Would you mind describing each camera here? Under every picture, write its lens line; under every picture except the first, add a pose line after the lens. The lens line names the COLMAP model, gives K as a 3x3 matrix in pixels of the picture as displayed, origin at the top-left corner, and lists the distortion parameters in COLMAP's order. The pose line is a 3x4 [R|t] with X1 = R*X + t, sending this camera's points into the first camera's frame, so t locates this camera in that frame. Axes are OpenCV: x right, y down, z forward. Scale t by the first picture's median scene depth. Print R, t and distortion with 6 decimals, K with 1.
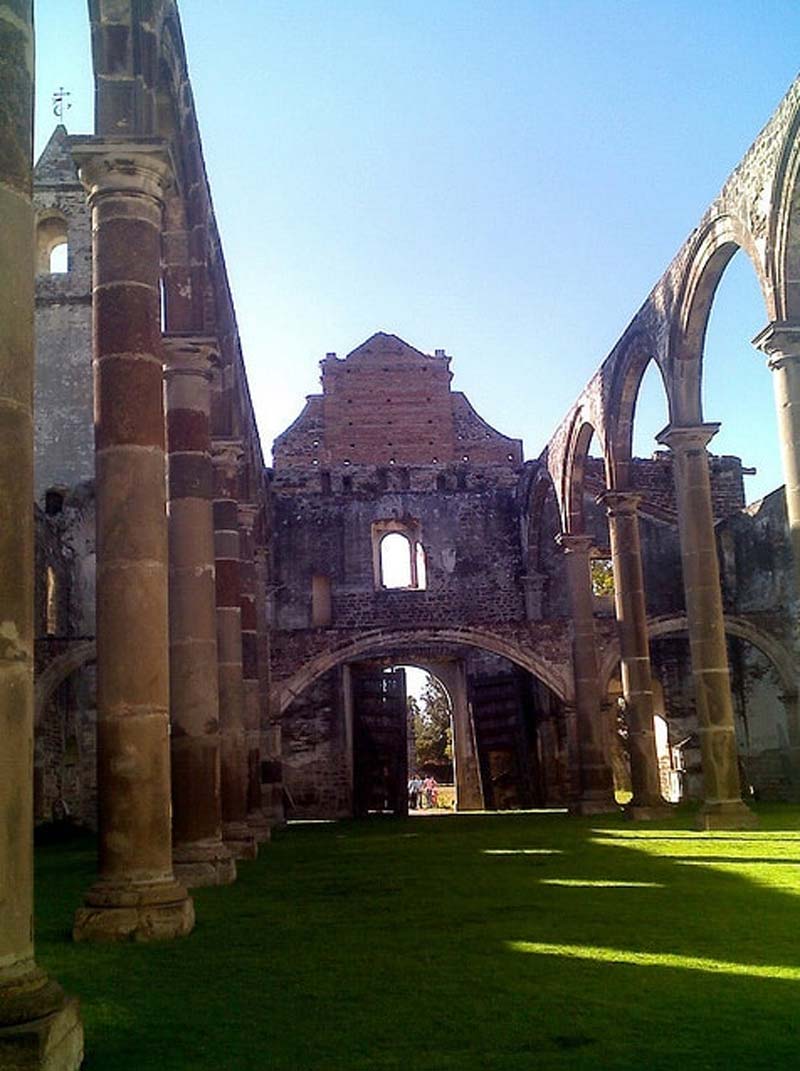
lens RADIAL K [[1332.0, 0, 400.0], [0, 1332.0, 535.5], [0, 0, 1]] dist [0.257972, -0.001157]
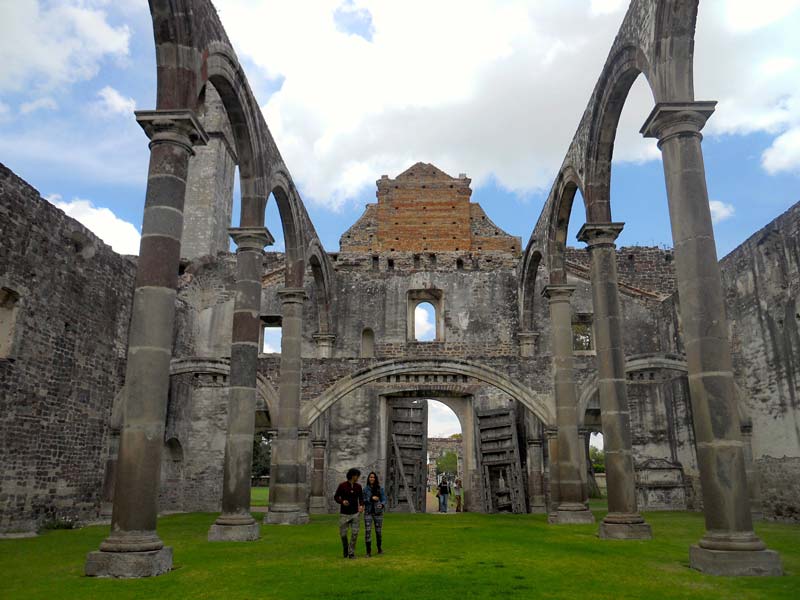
lens RADIAL K [[681.8, 0, 400.0], [0, 681.8, 300.0], [0, 0, 1]] dist [0.002062, 0.002928]
pose [[0.994001, 0.018097, -0.107861, 0.048132], [-0.026429, 0.996732, -0.076329, 0.053397], [0.106128, 0.078722, 0.991231, 0.326260]]
